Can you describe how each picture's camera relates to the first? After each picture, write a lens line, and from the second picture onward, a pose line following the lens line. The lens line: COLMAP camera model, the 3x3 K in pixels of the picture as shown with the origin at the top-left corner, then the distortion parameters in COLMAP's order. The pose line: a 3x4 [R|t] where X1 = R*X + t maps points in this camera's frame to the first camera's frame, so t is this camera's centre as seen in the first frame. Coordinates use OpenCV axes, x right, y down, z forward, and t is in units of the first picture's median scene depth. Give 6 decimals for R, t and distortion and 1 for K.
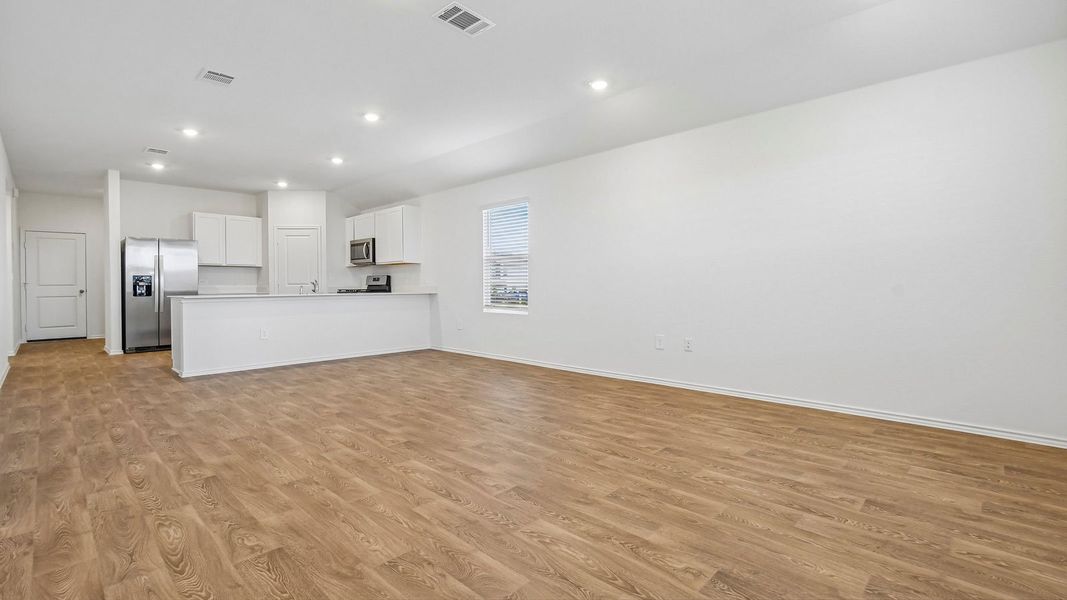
lens RADIAL K [[468.4, 0, 531.2], [0, 468.4, 312.0], [0, 0, 1]] dist [0.000928, -0.000199]
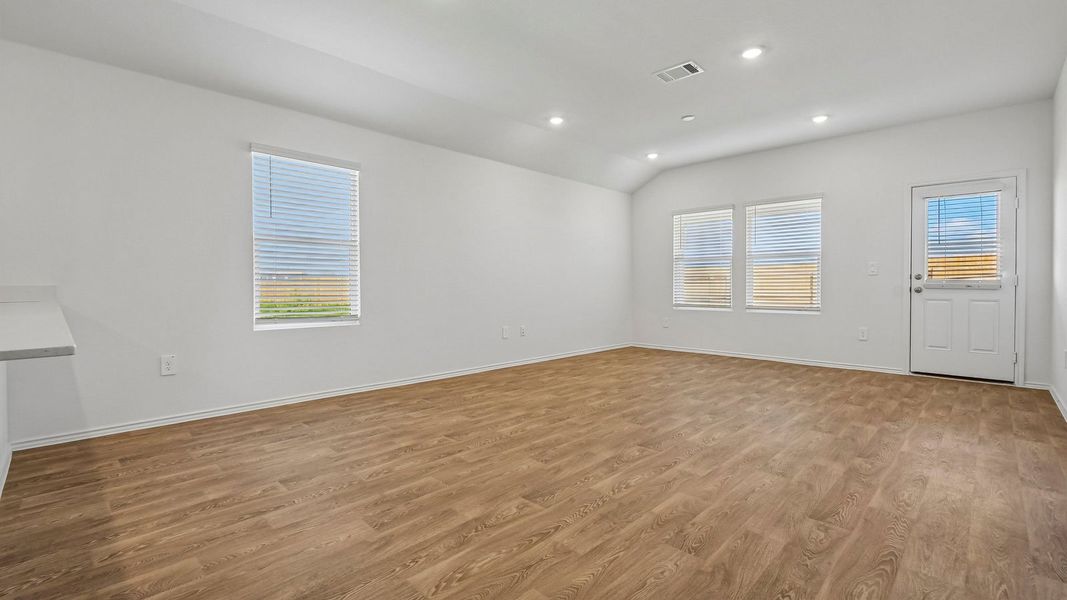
lens RADIAL K [[471.9, 0, 529.0], [0, 471.9, 287.8], [0, 0, 1]] dist [0.001156, 0.000448]
pose [[0.011484, 0.000275, 0.999934, -0.703955], [0.058912, 0.998263, -0.000951, -0.033280], [-0.998197, 0.058919, 0.011448, 0.684792]]
